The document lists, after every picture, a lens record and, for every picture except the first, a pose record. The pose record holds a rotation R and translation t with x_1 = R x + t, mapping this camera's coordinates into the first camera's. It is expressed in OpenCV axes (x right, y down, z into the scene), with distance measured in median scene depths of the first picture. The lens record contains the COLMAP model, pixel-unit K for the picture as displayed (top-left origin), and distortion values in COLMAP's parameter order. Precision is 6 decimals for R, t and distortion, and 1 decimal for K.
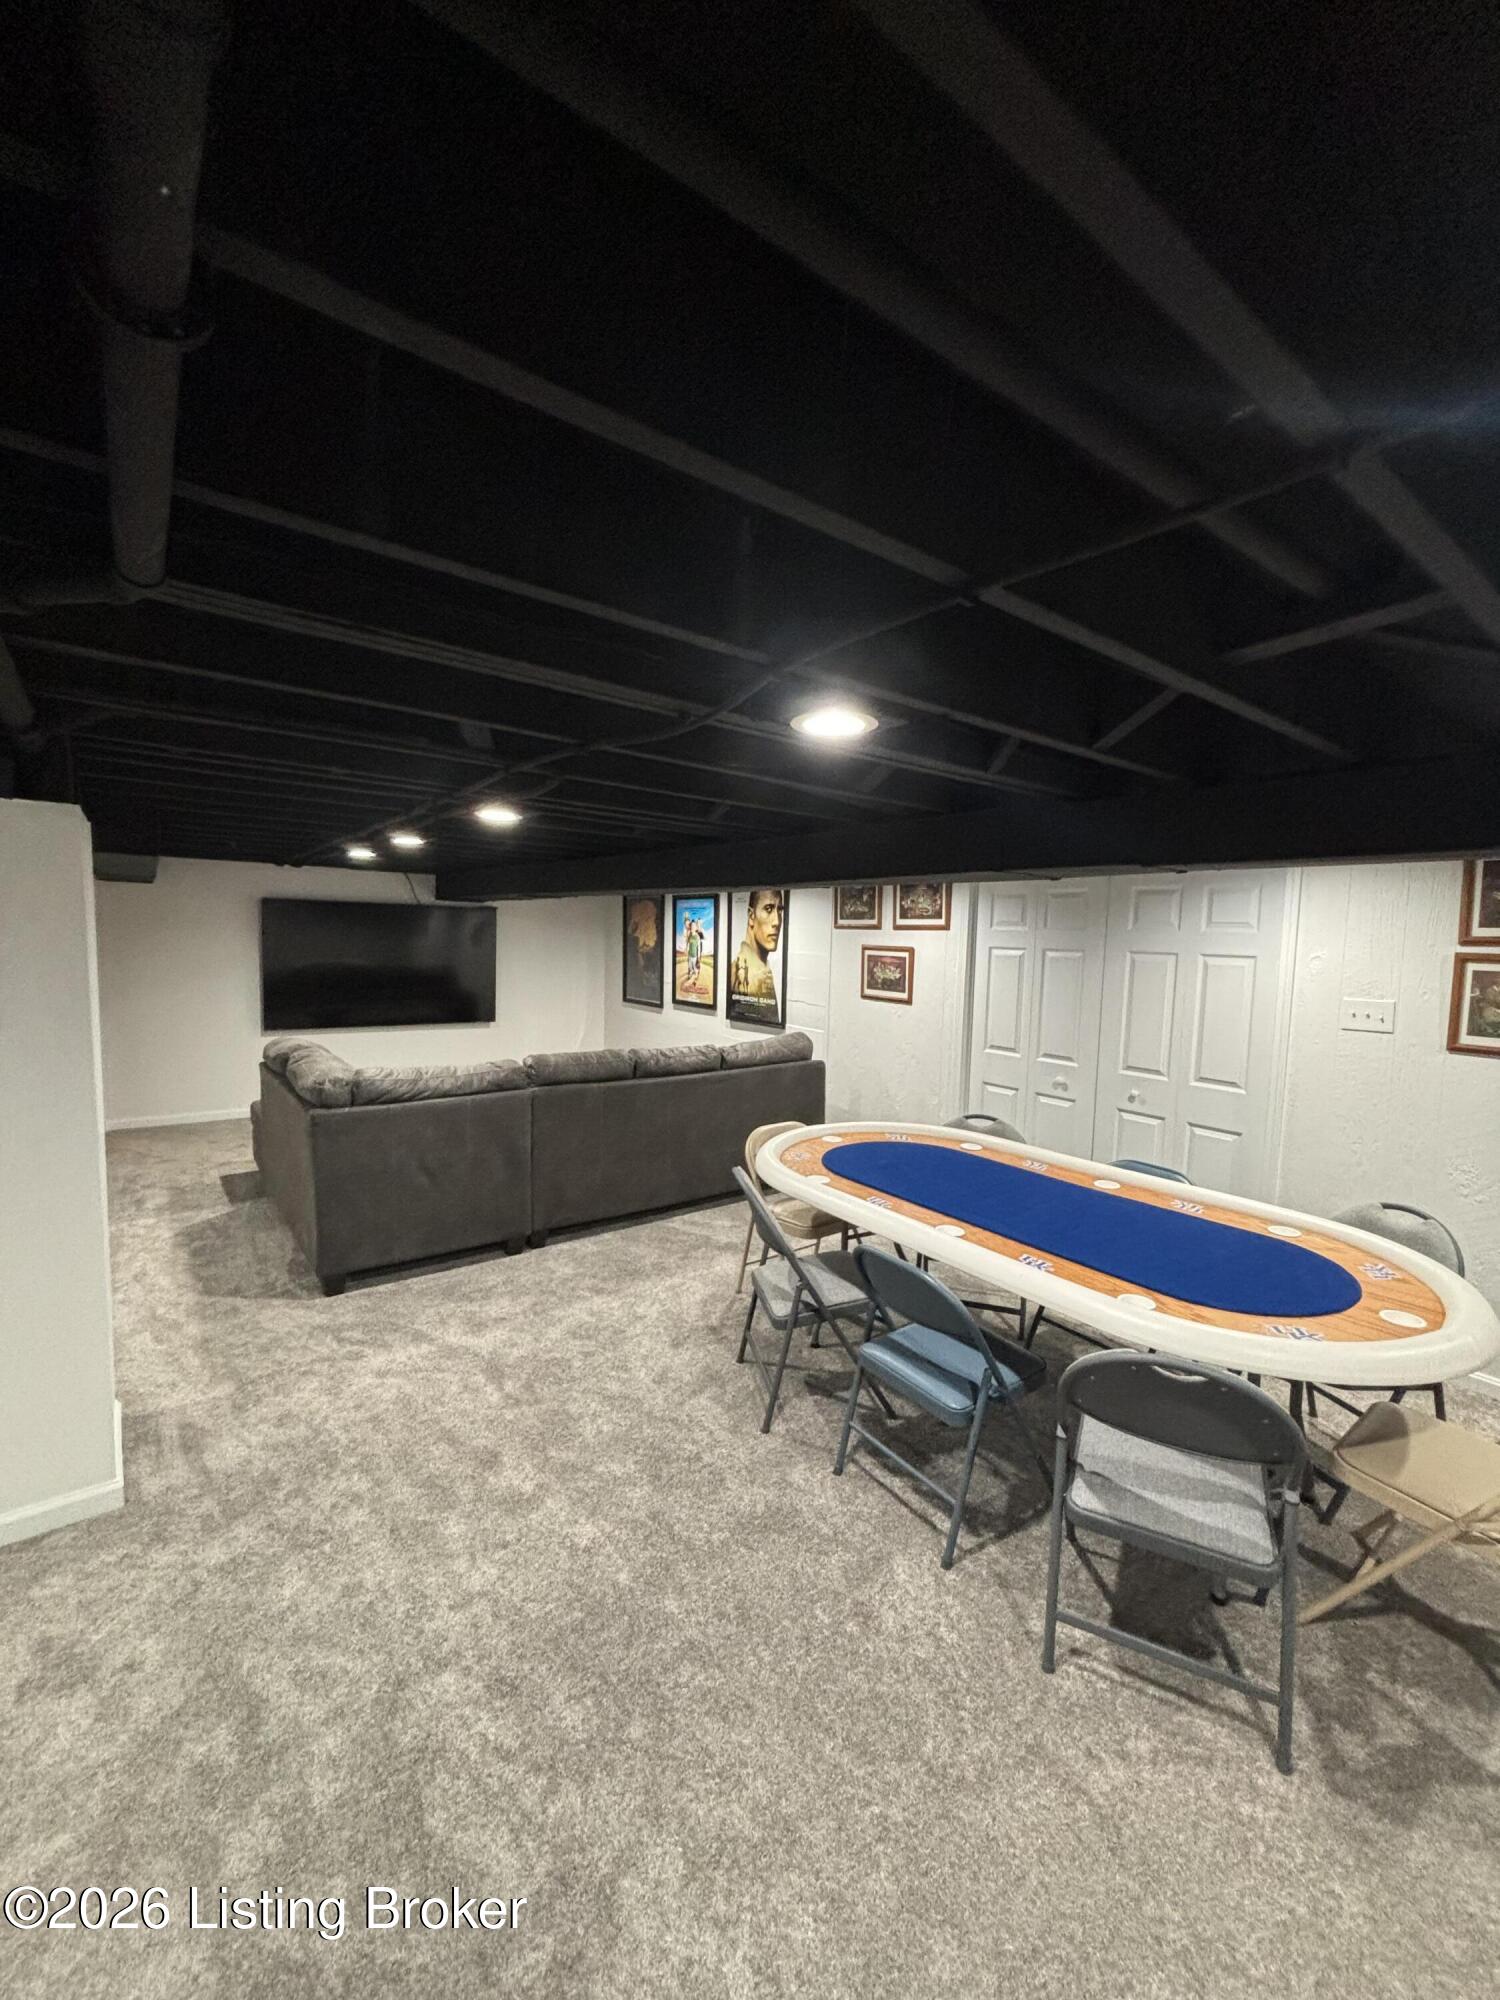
lens RADIAL K [[807.9, 0, 771.3], [0, 807.9, 1002.6], [0, 0, 1]] dist [-0.002721, -0.000422]
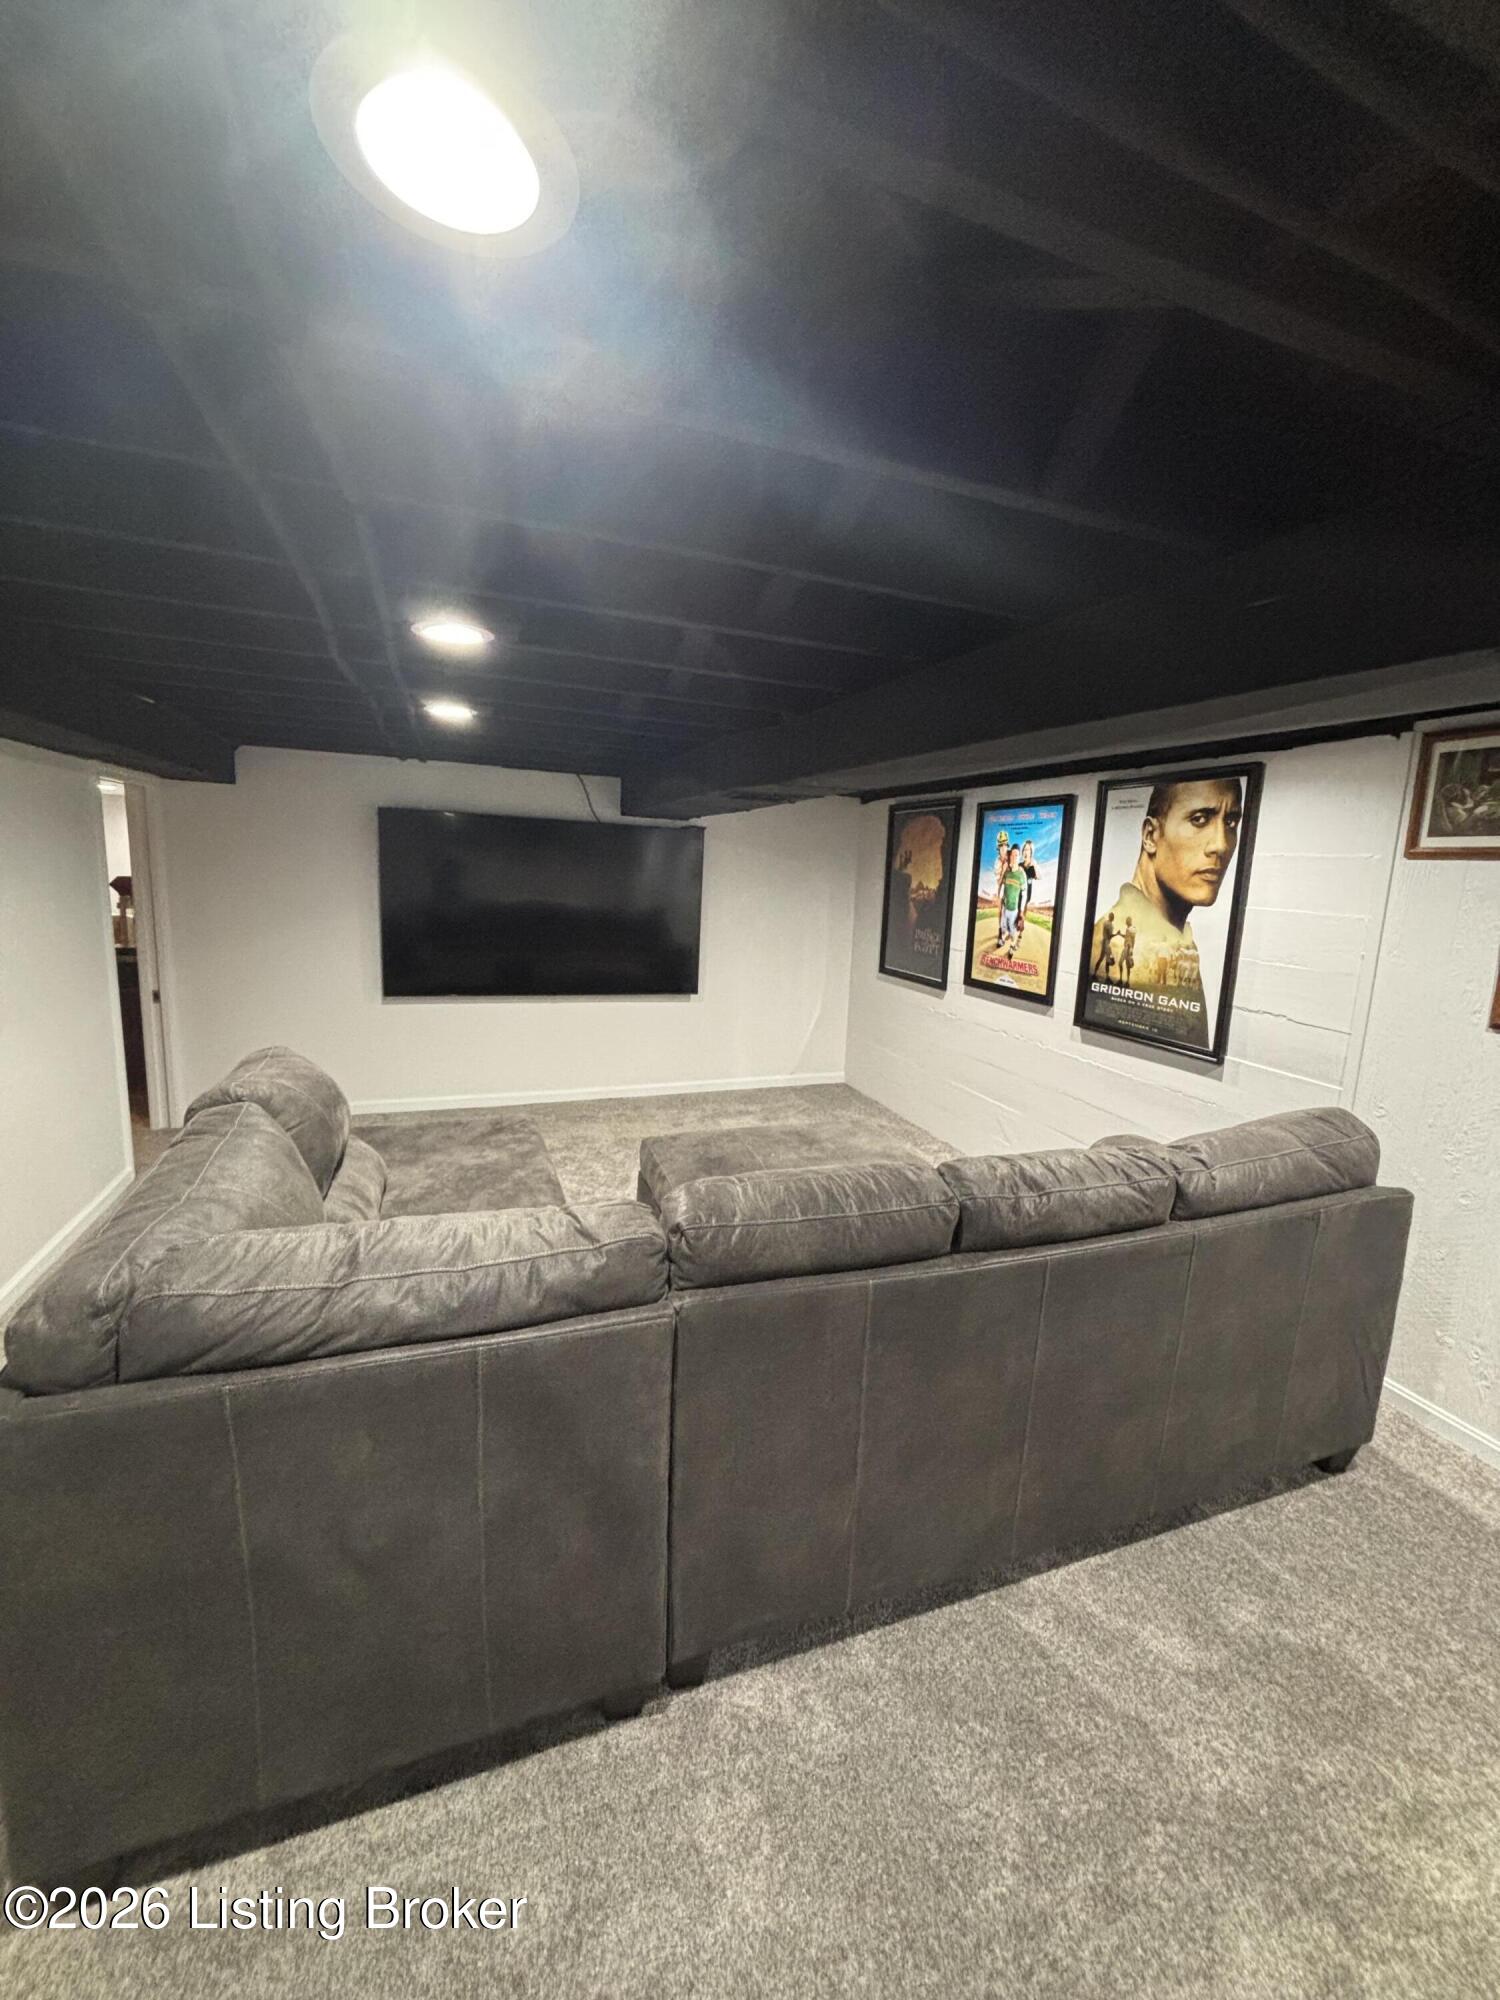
lens RADIAL K [[807.9, 0, 755.3], [0, 807.9, 1004.4], [0, 0, 1]] dist [-0.002721, -0.000422]
pose [[0.953264, 0.062181, -0.295672, -0.103471], [-0.040094, 0.995973, 0.080191, -0.029851], [0.299468, -0.064589, 0.951918, 0.419041]]
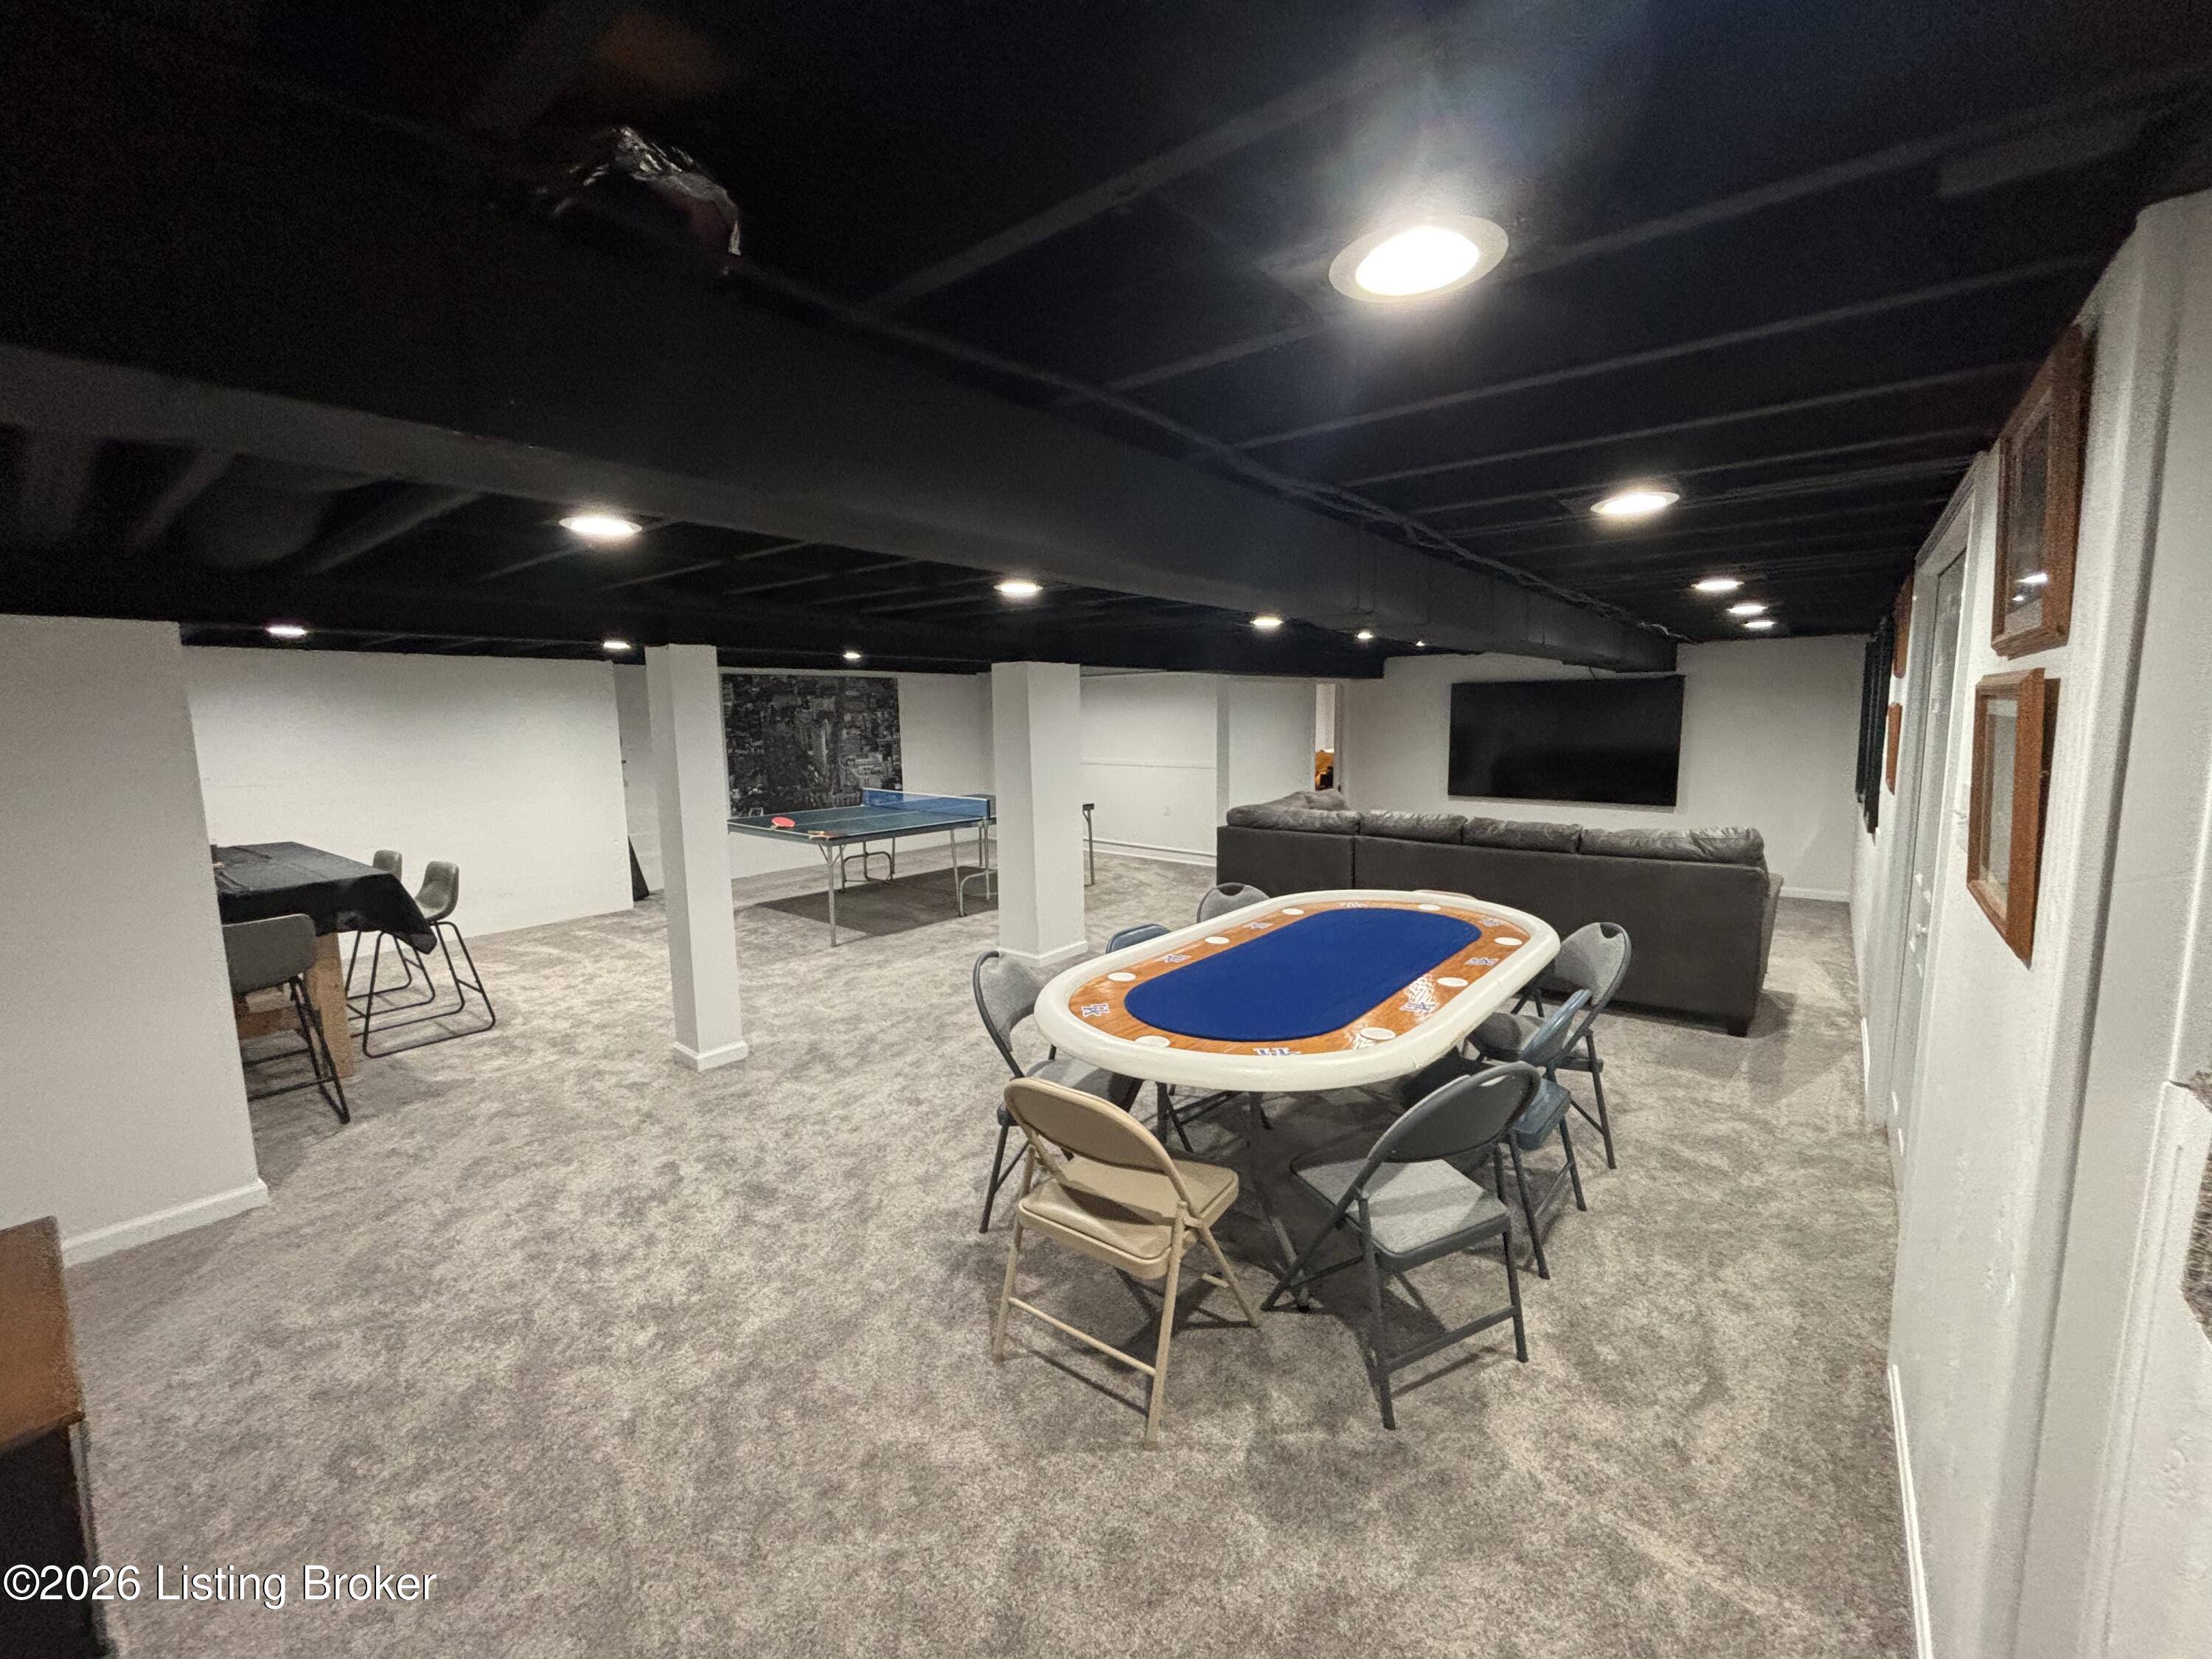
lens RADIAL K [[893.5, 0, 1099.1], [0, 893.5, 824.6], [0, 0, 1]] dist [-0.002721, -0.000422]
pose [[0.251001, 0.088805, -0.963905, 0.551670], [-0.050641, 0.995624, 0.078541, -0.001615], [0.966661, 0.029099, 0.254400, 0.156353]]
